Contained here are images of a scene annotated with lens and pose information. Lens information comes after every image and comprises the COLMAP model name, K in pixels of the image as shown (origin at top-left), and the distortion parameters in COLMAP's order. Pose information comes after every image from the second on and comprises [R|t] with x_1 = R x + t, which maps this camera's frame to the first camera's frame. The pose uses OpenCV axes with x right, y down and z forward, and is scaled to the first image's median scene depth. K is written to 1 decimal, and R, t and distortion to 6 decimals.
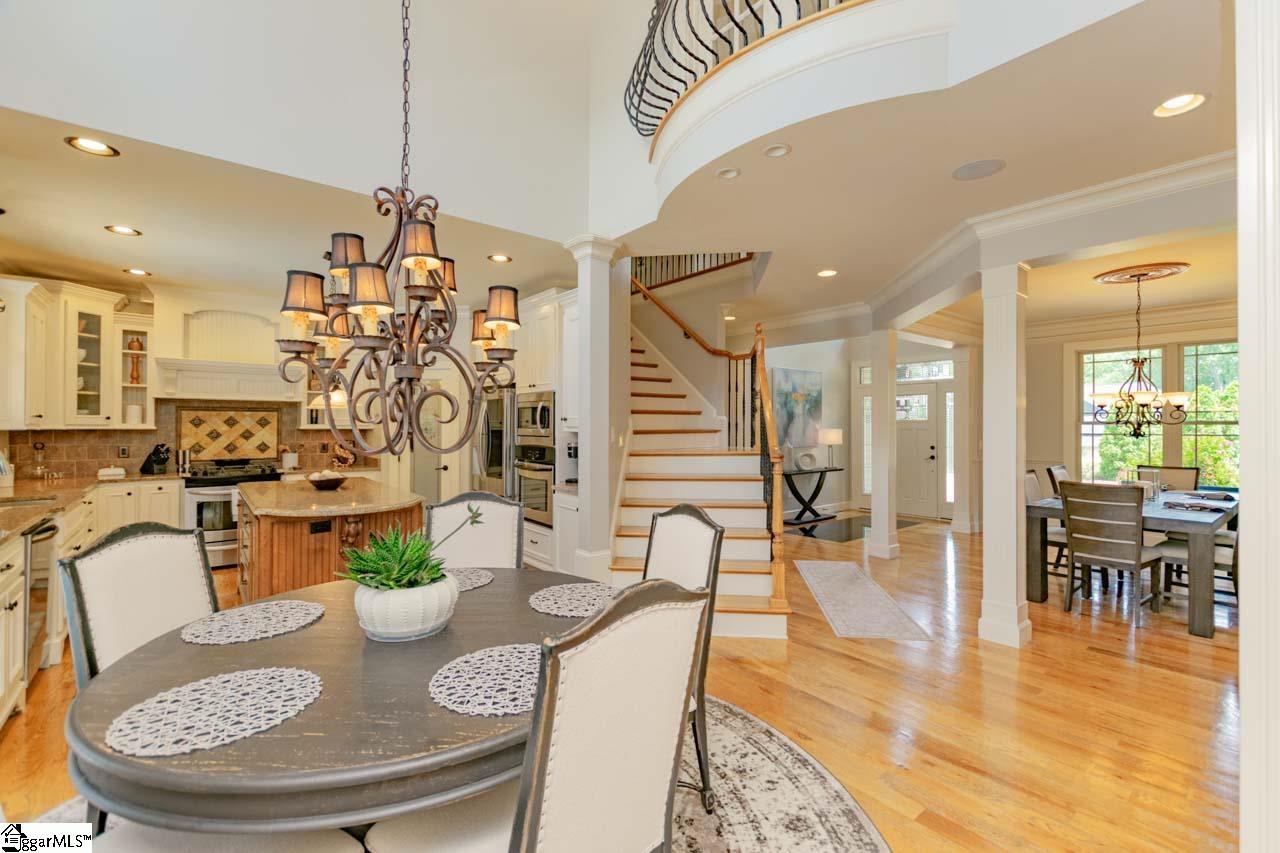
lens RADIAL K [[553.1, 0, 634.8], [0, 553.1, 423.2], [0, 0, 1]] dist [0.000247, -0.000048]
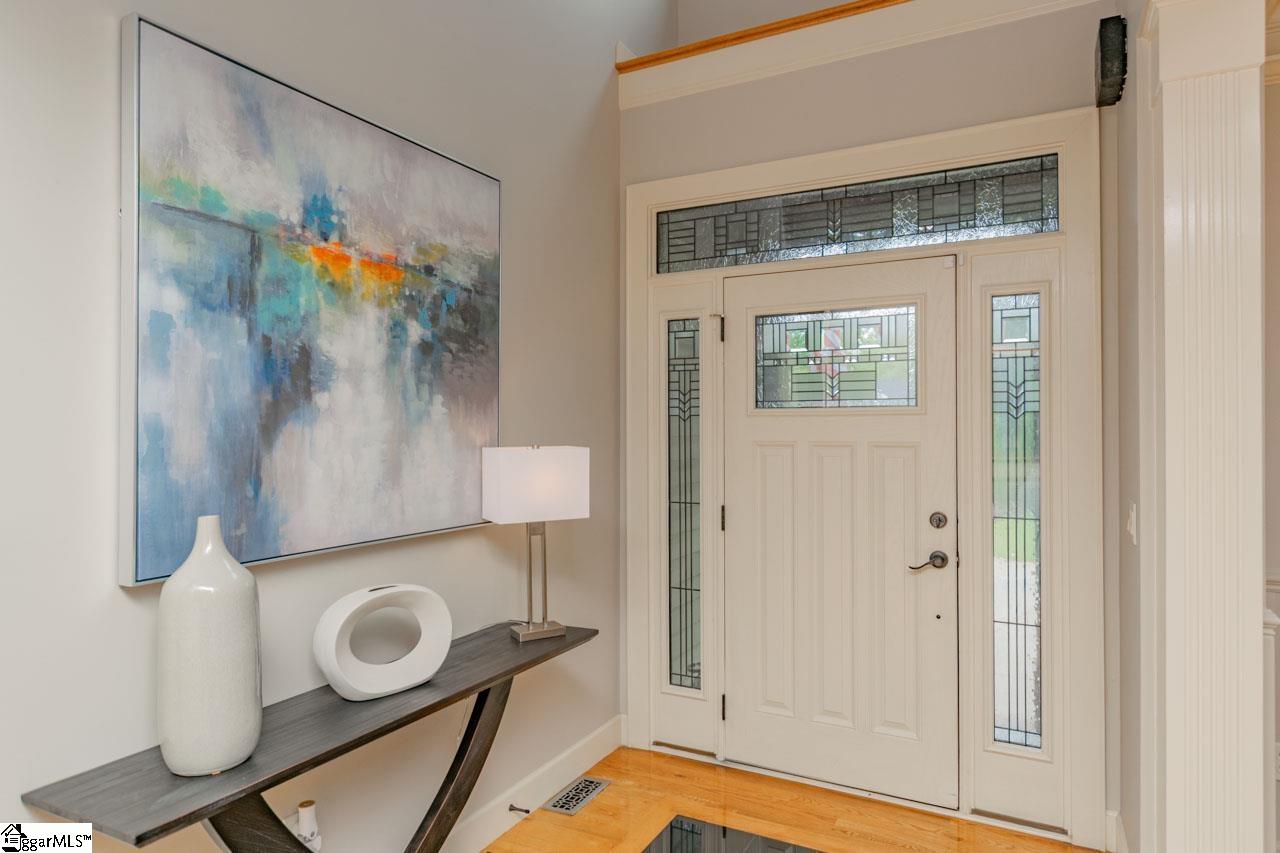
lens RADIAL K [[746.3, 0, 635.9], [0, 746.3, 427.5], [0, 0, 1]] dist [0.000154, -0.000551]
pose [[0.921806, -0.000482, 0.387650, 0.297848], [0.001085, 0.999999, -0.001337, 0.003922], [-0.387649, 0.001653, 0.921806, 0.775020]]
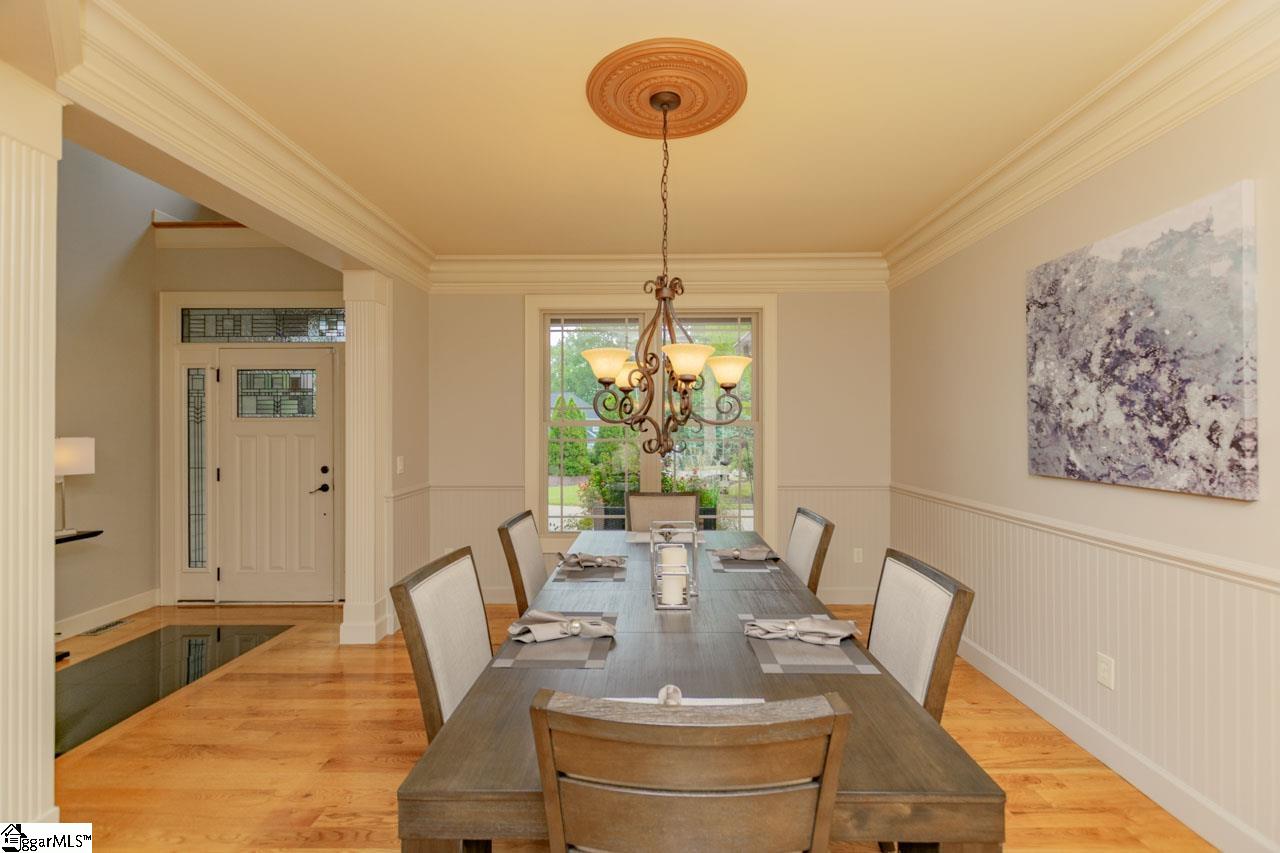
lens RADIAL K [[553.1, 0, 644.2], [0, 553.1, 422.6], [0, 0, 1]] dist [0.000247, -0.000048]
pose [[0.632375, 0.001744, 0.774660, 0.332177], [0.001239, 0.999994, -0.003263, 0.001289], [-0.774661, 0.003023, 0.632369, 0.441360]]
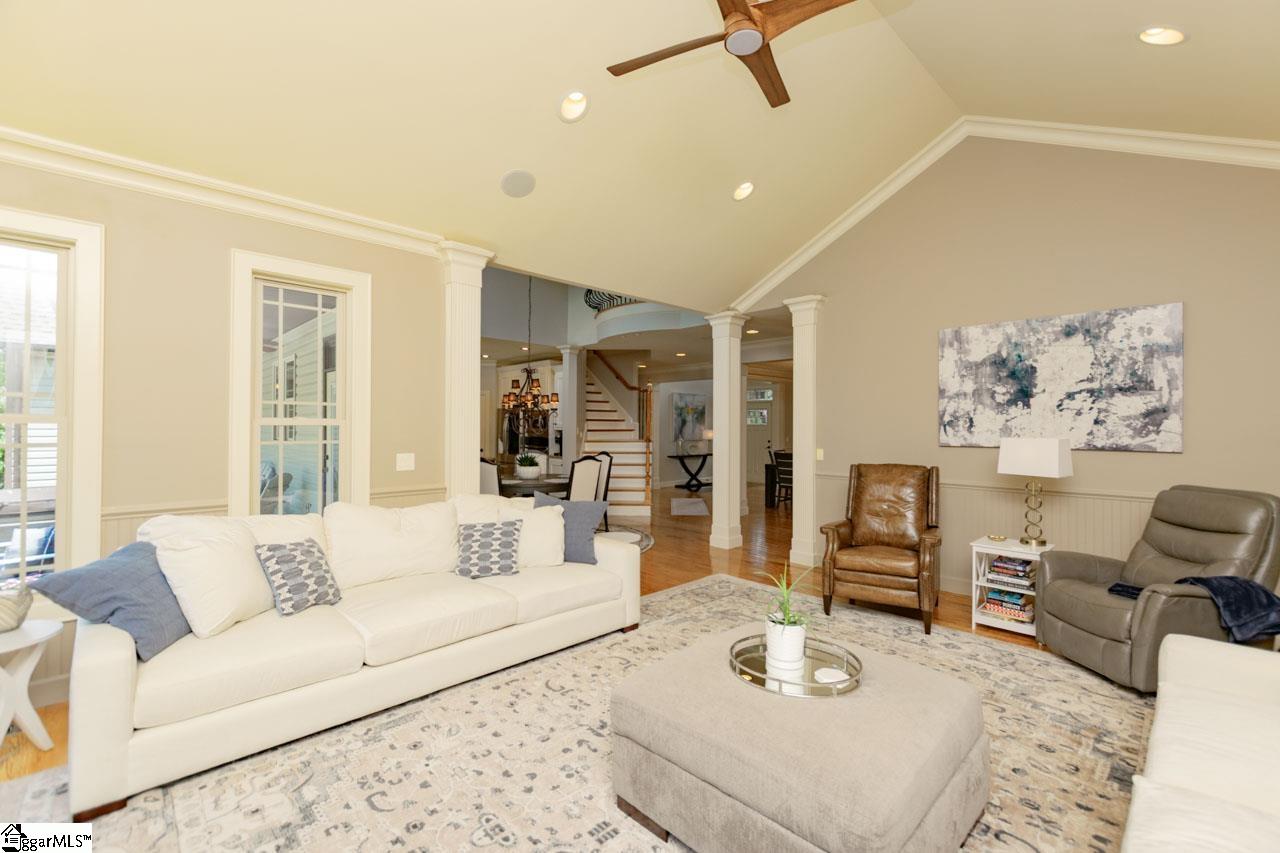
lens RADIAL K [[553.1, 0, 642.3], [0, 553.1, 424.3], [0, 0, 1]] dist [0.000247, -0.000048]
pose [[0.995364, 0.004786, 0.096060, 0.001934], [-0.004517, 0.999985, -0.003015, -0.000543], [-0.096073, 0.002567, 0.995371, -0.631856]]
